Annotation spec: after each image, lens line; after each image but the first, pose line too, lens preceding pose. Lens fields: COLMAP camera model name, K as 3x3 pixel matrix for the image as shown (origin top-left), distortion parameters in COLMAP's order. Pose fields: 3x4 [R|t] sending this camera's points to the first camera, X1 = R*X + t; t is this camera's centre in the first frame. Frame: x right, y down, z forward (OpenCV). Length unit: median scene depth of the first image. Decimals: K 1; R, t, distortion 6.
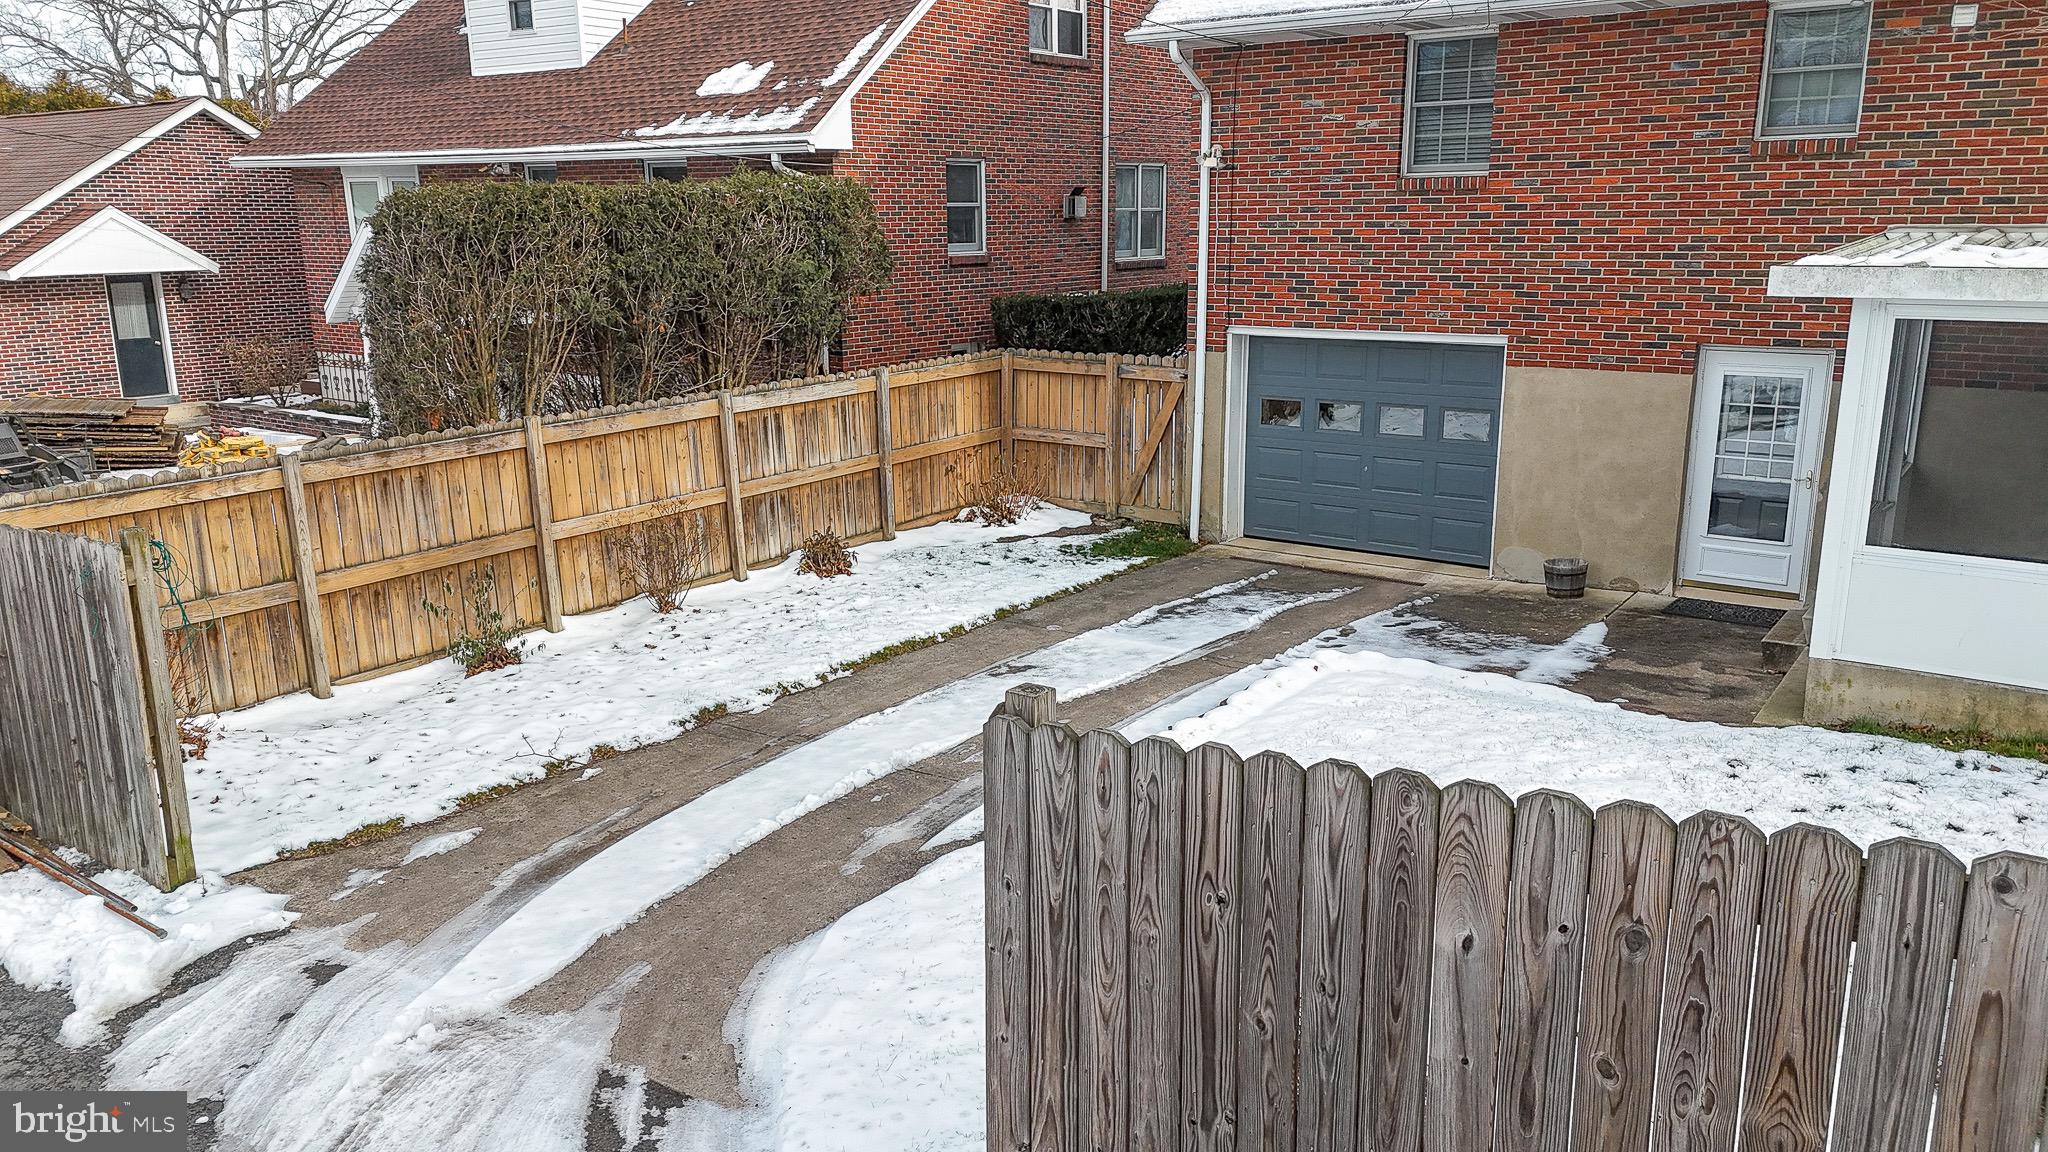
lens RADIAL K [[1489.7, 0, 1024.0], [0, 1489.7, 576.0], [0, 0, 1]] dist [0.109744, -0.123774]
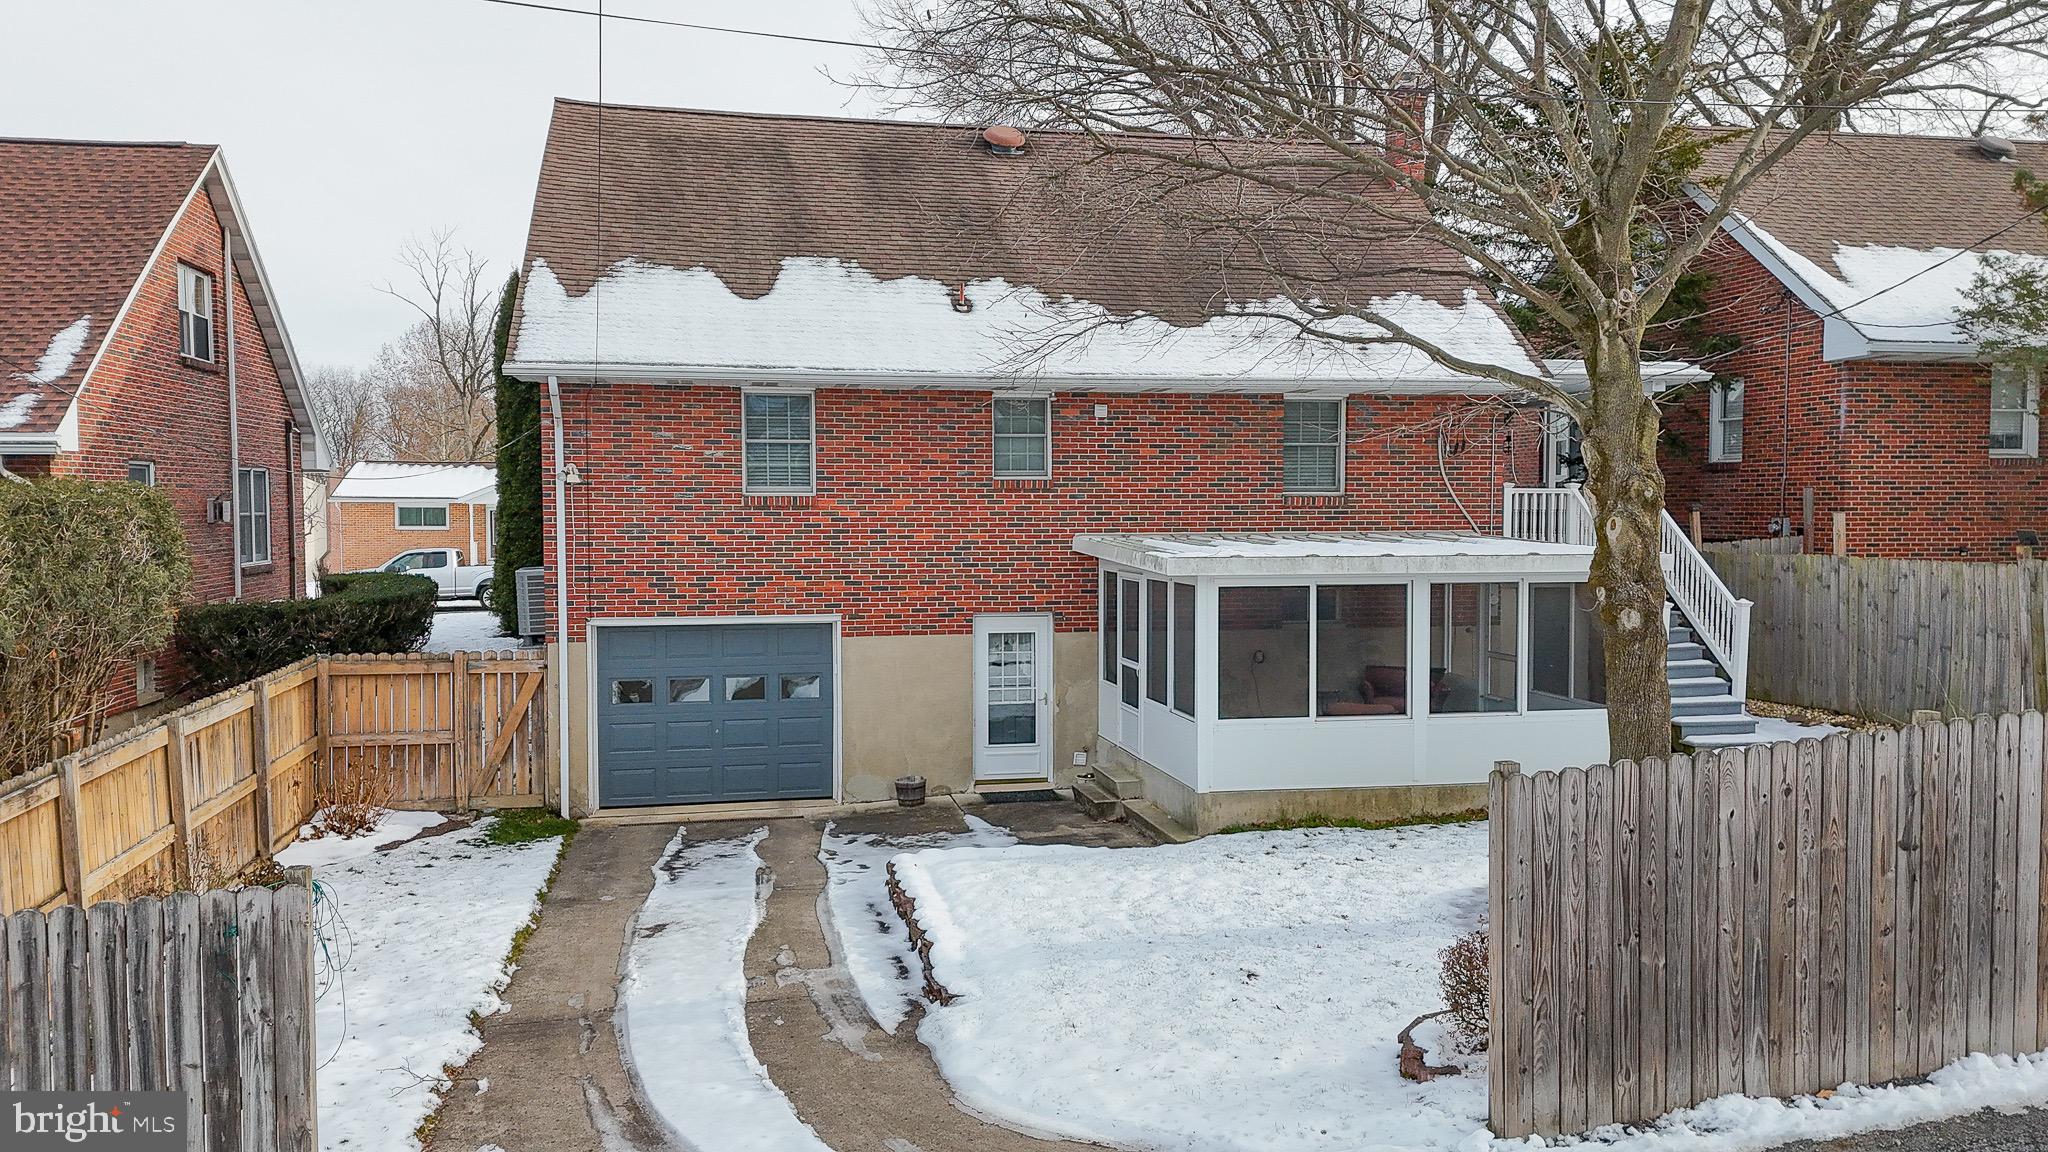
lens RADIAL K [[1489.7, 0, 1024.0], [0, 1489.7, 576.0], [0, 0, 1]] dist [0.109744, -0.123774]
pose [[0.675342, -0.028236, 0.736964, -0.552120], [0.170902, 0.978059, -0.119138, -0.010810], [-0.717430, 0.206407, 0.665350, 0.017174]]
